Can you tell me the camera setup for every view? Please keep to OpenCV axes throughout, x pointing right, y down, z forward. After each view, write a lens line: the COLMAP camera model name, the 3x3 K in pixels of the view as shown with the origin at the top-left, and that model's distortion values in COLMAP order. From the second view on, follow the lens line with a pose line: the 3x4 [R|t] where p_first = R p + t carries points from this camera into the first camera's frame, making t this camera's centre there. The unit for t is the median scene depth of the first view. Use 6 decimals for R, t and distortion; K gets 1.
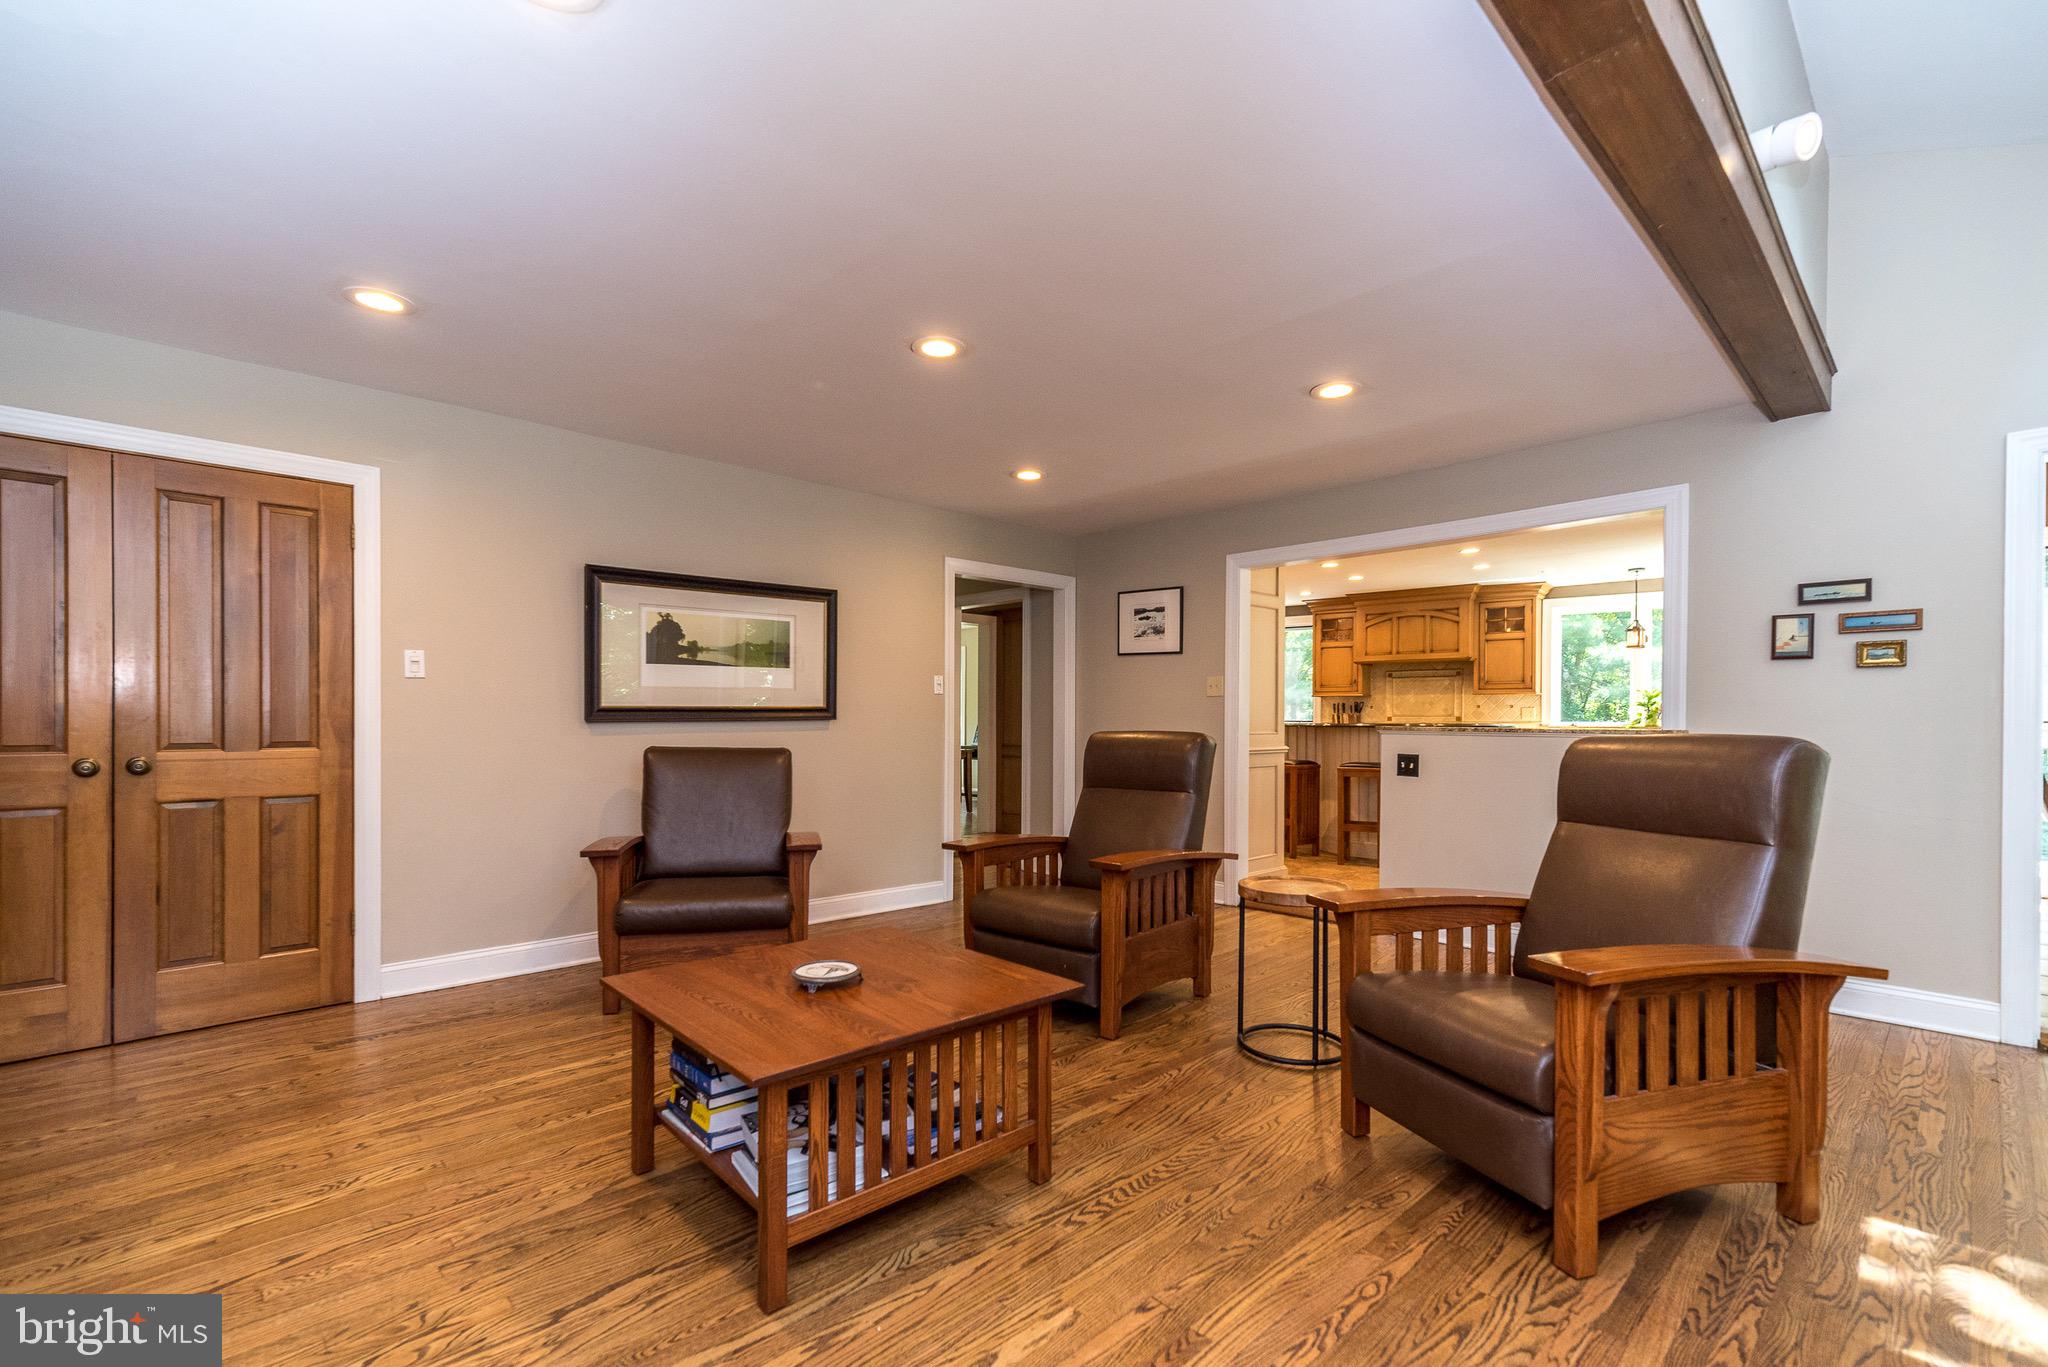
lens RADIAL K [[898.7, 0, 1015.3], [0, 898.7, 719.9], [0, 0, 1]] dist [0.013056, -0.000790]
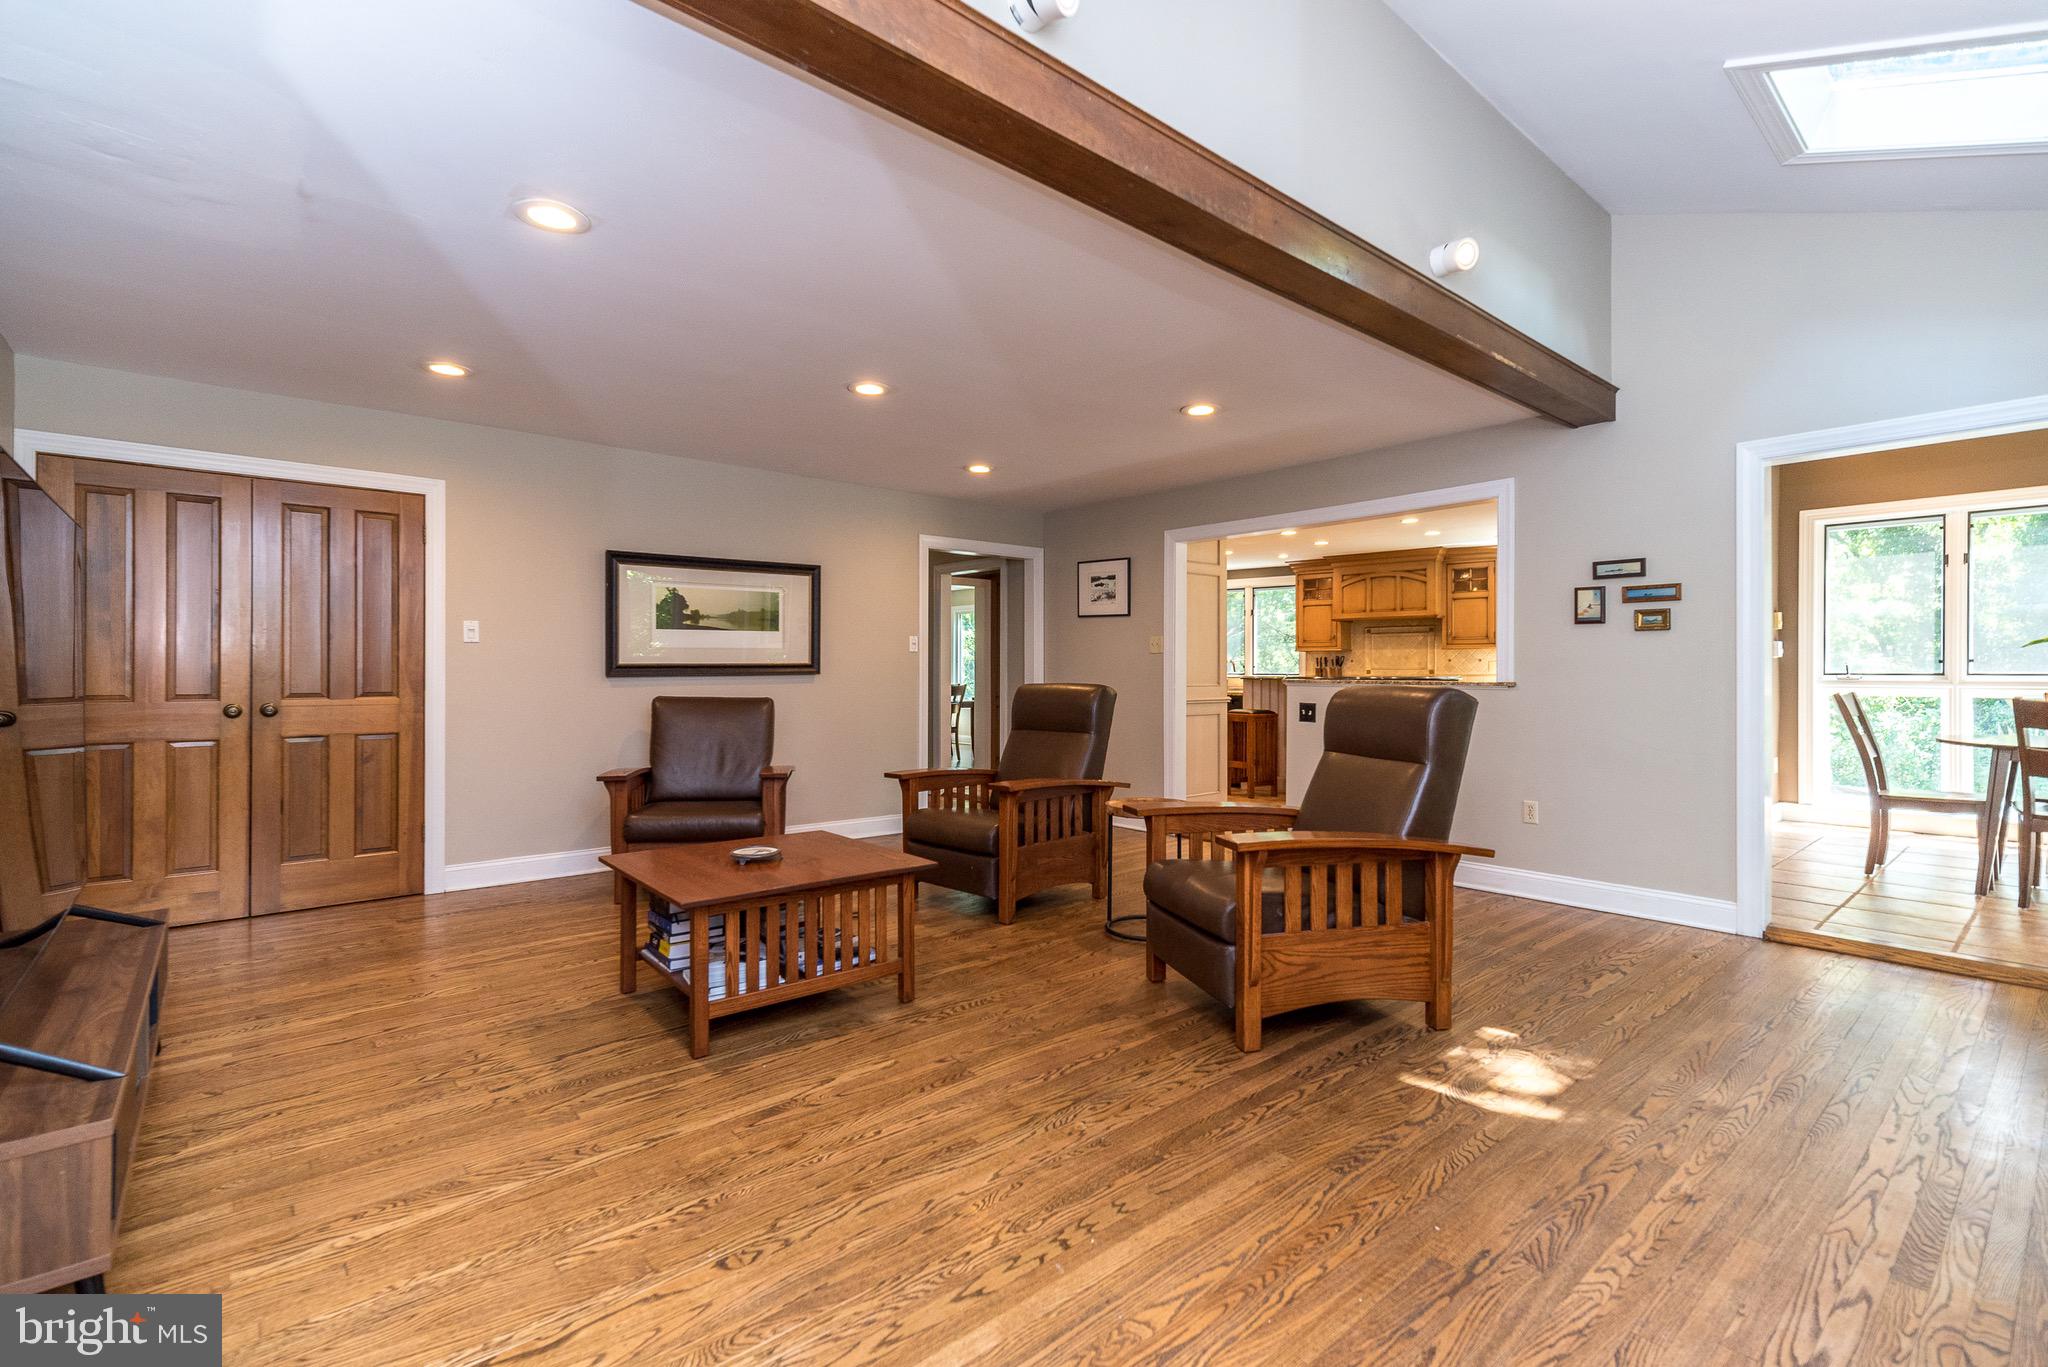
lens RADIAL K [[898.7, 0, 1040.7], [0, 898.7, 667.4], [0, 0, 1]] dist [0.013056, -0.000790]
pose [[0.999713, -0.001577, -0.023924, 0.185574], [0.001431, 0.999980, -0.006109, -0.002301], [0.023933, 0.006073, 0.999695, -0.279320]]
